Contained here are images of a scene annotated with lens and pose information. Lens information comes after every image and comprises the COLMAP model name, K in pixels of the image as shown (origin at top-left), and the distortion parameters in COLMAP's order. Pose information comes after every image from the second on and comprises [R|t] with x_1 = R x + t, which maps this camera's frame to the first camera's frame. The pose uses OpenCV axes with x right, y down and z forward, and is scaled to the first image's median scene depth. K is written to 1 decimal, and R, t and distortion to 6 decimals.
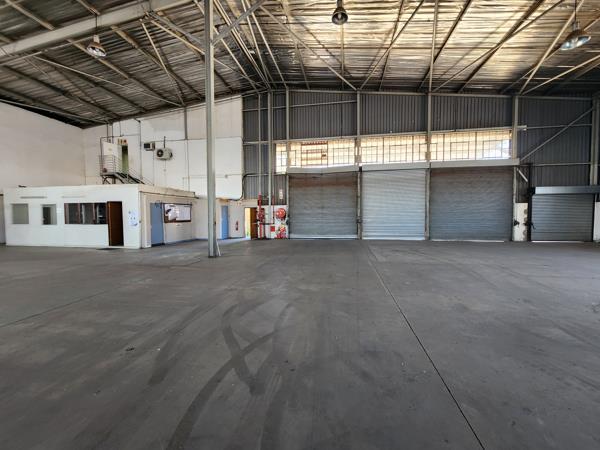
lens RADIAL K [[245.4, 0, 304.3], [0, 245.4, 224.5], [0, 0, 1]] dist [0.003735, -0.001494]
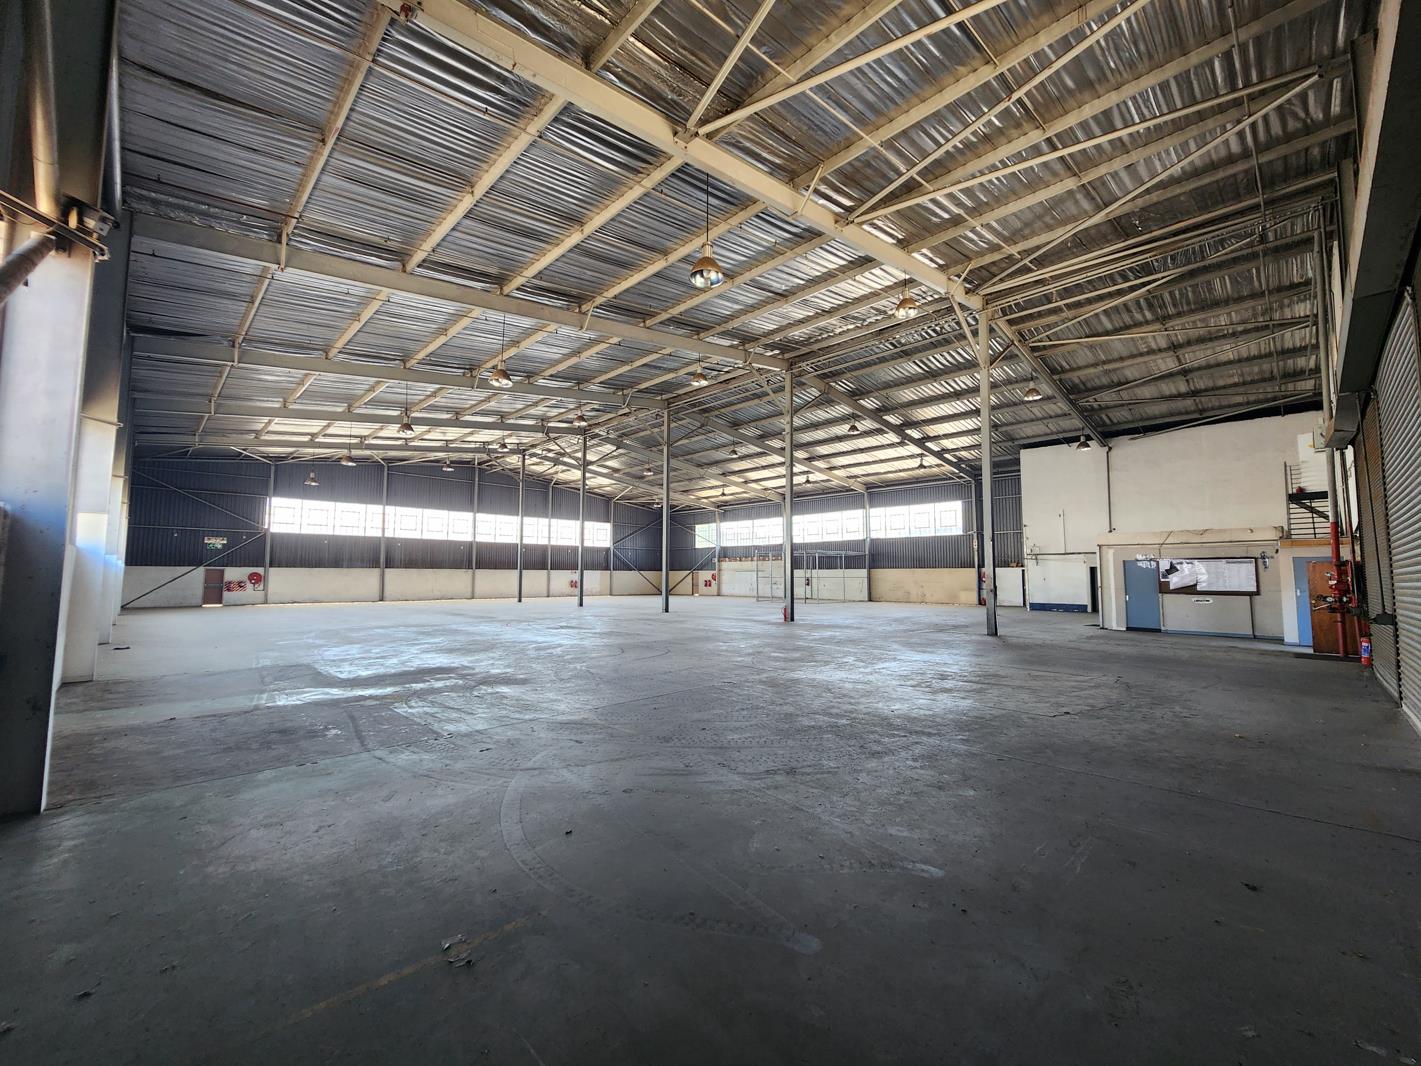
lens RADIAL K [[581.1, 0, 718.0], [0, 581.1, 528.2], [0, 0, 1]] dist [0.003735, -0.001494]
pose [[-0.585420, -0.061563, -0.808389, 1.003963], [-0.033219, 0.998097, -0.051954, -0.048005], [0.810049, -0.003561, -0.586351, 0.856778]]
